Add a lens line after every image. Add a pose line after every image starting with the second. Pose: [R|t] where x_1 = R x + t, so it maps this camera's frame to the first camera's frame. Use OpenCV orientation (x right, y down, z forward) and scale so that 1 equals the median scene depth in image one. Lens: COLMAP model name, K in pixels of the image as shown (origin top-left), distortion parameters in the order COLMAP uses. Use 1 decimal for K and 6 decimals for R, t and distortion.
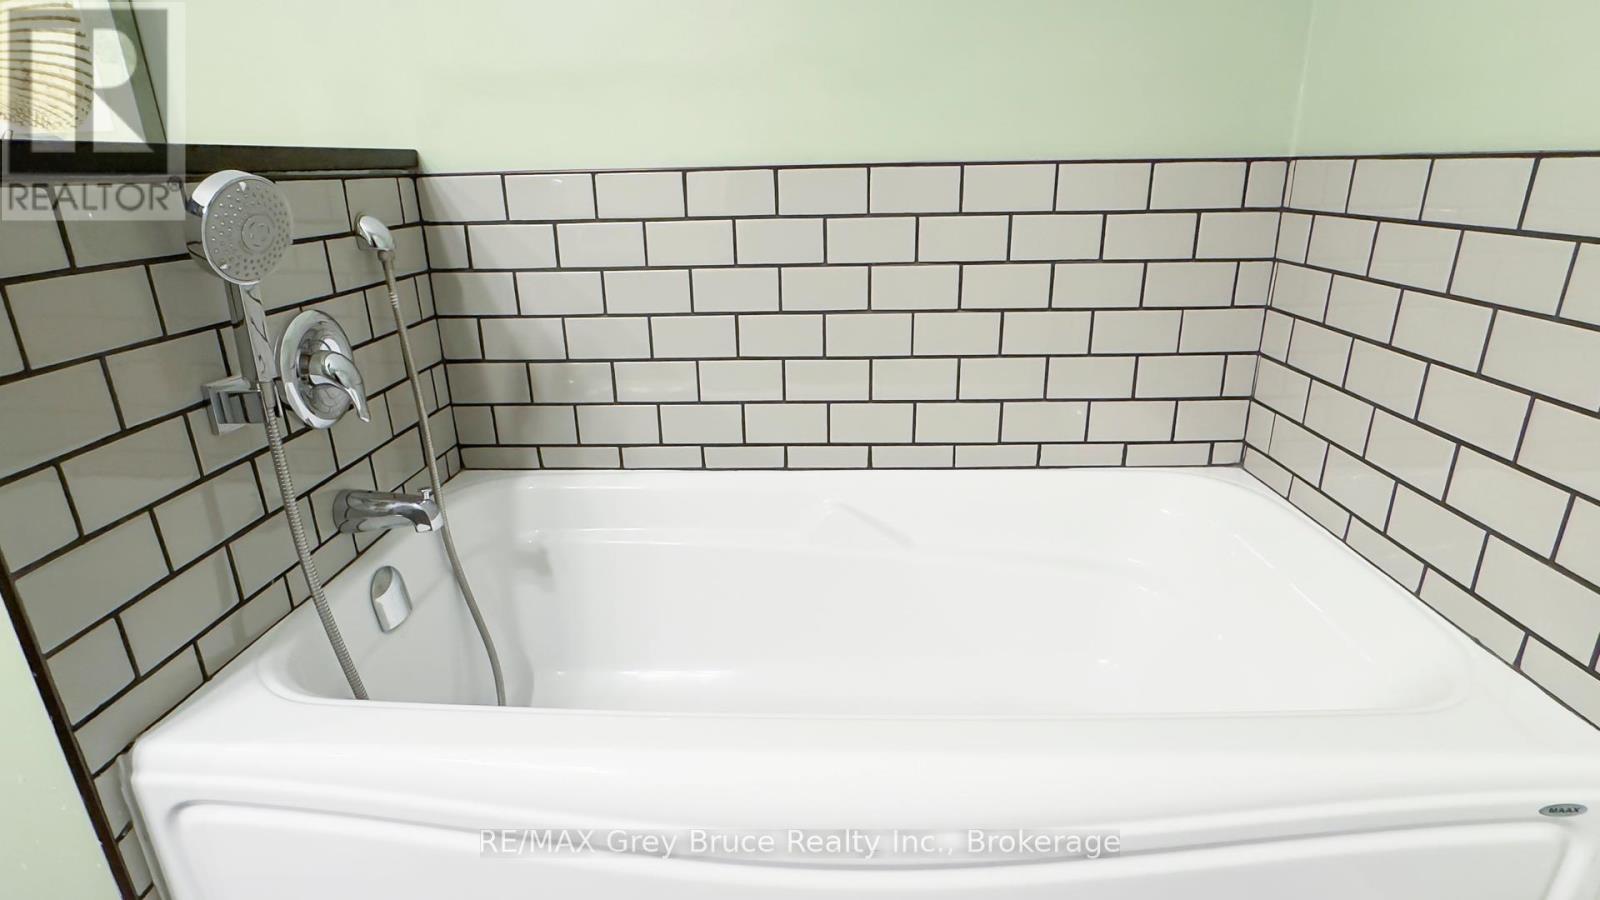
lens RADIAL K [[796.0, 0, 791.9], [0, 796.0, 447.9], [0, 0, 1]] dist [-0.005288, 0.000914]
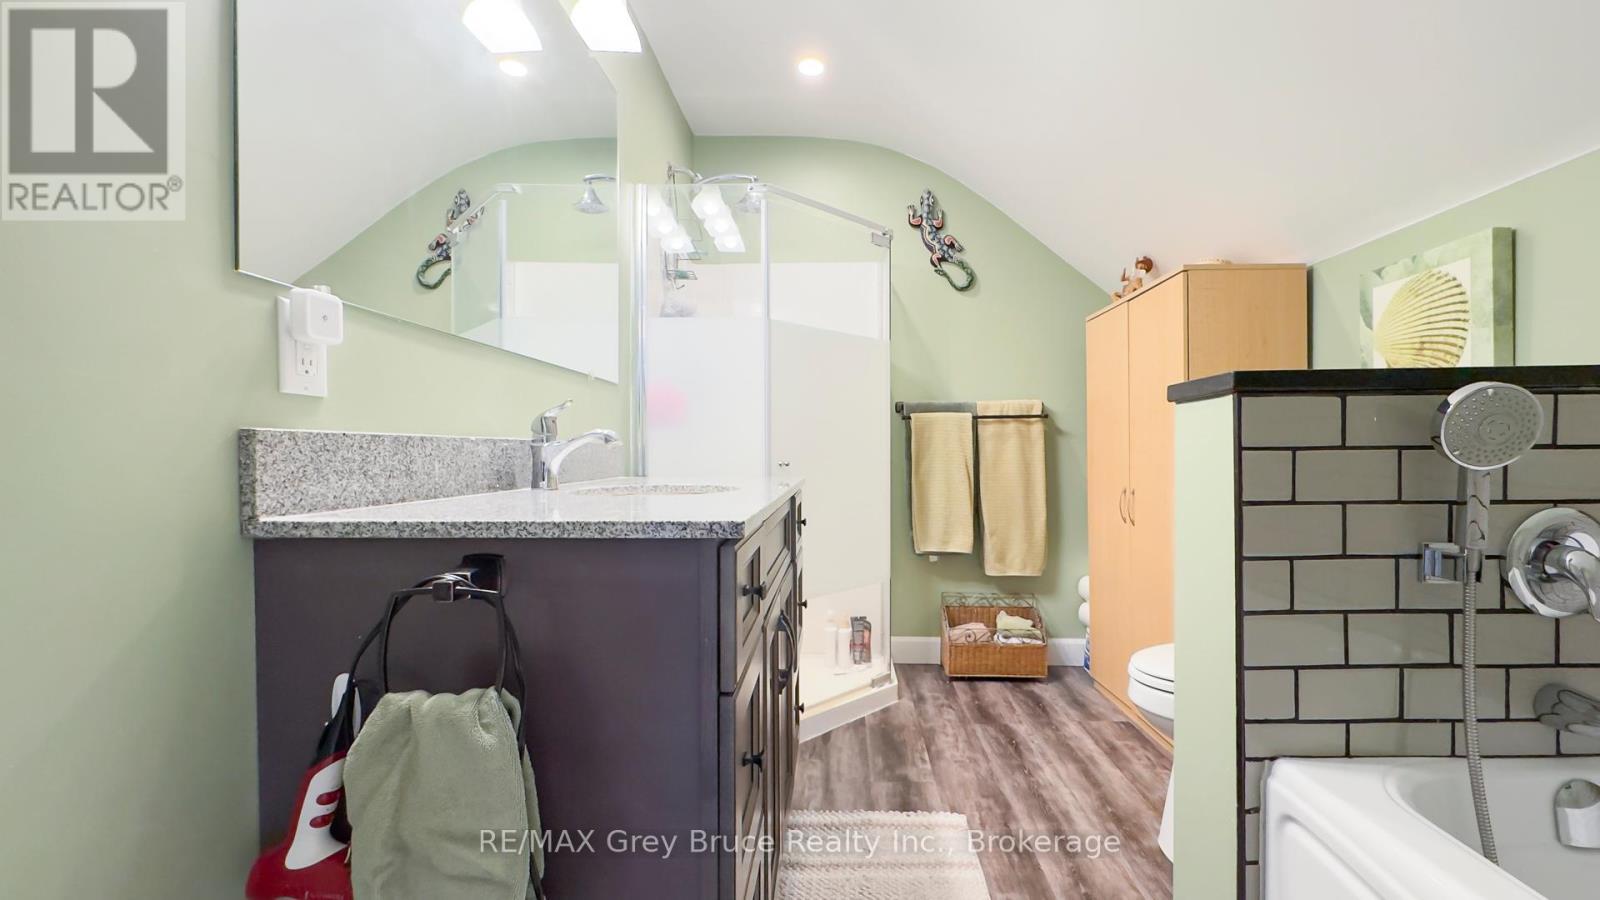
lens RADIAL K [[655.5, 0, 841.6], [0, 655.5, 460.7], [0, 0, 1]] dist [-0.006123, 0.000022]
pose [[0.032158, 0.020063, -0.999281, 0.232874], [-0.322001, 0.946700, 0.008645, 0.072071], [0.946193, 0.321492, 0.036905, 0.015163]]
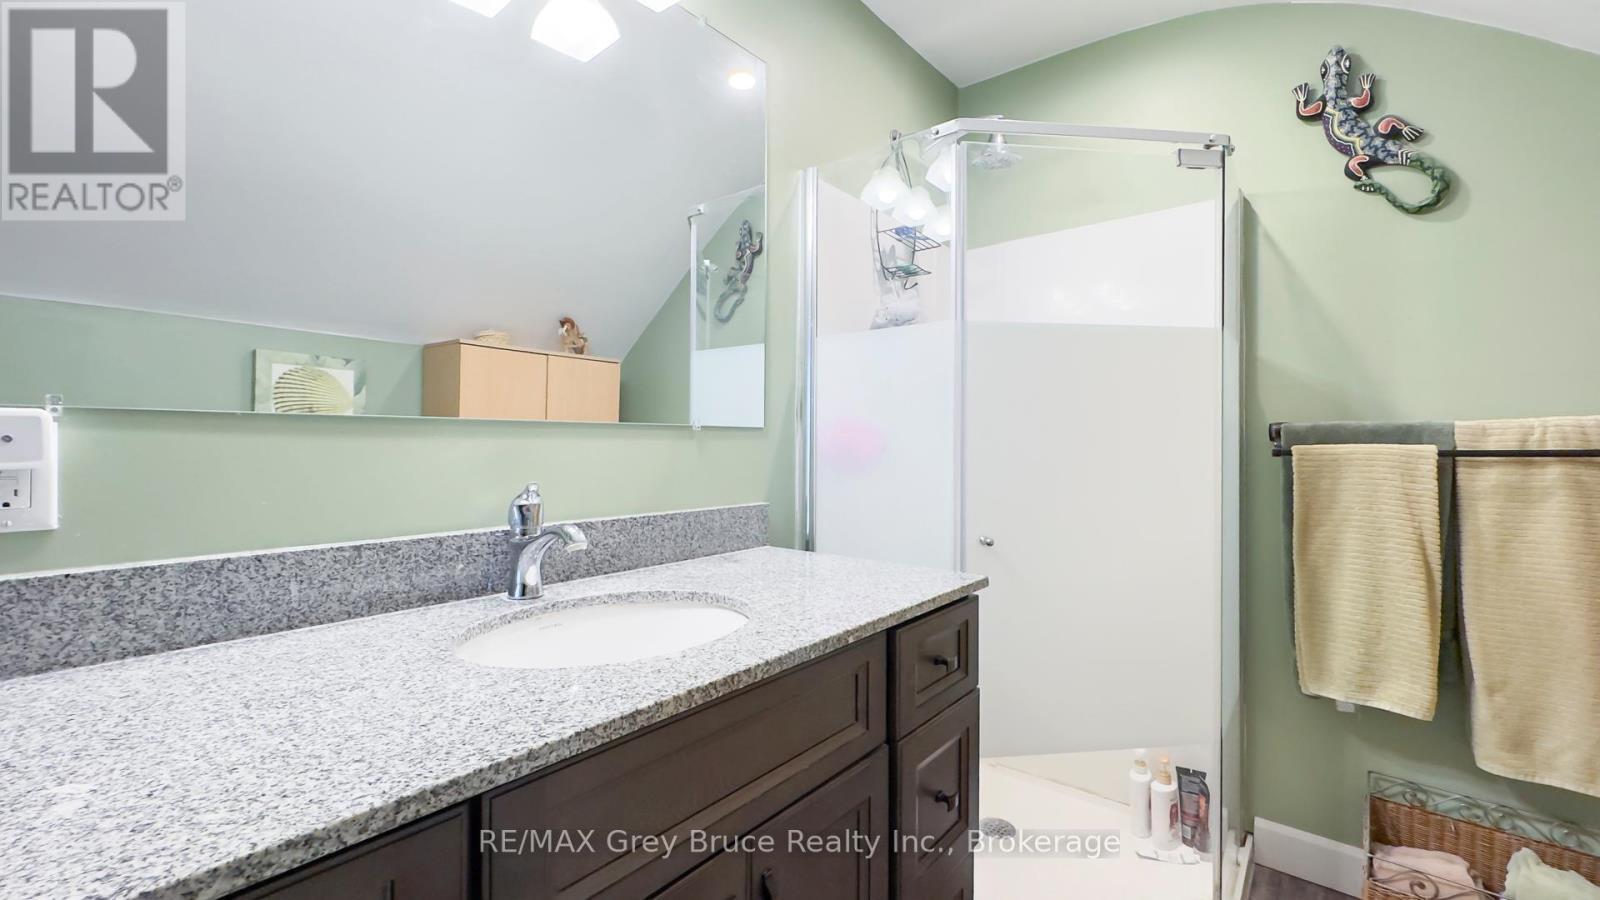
lens RADIAL K [[655.5, 0, 803.1], [0, 655.5, 444.5], [0, 0, 1]] dist [-0.006123, 0.000022]
pose [[-0.606687, 0.005150, -0.794924, -0.467104], [-0.255460, 0.945675, 0.201095, -0.174232], [0.752775, 0.325073, -0.572413, 0.307897]]
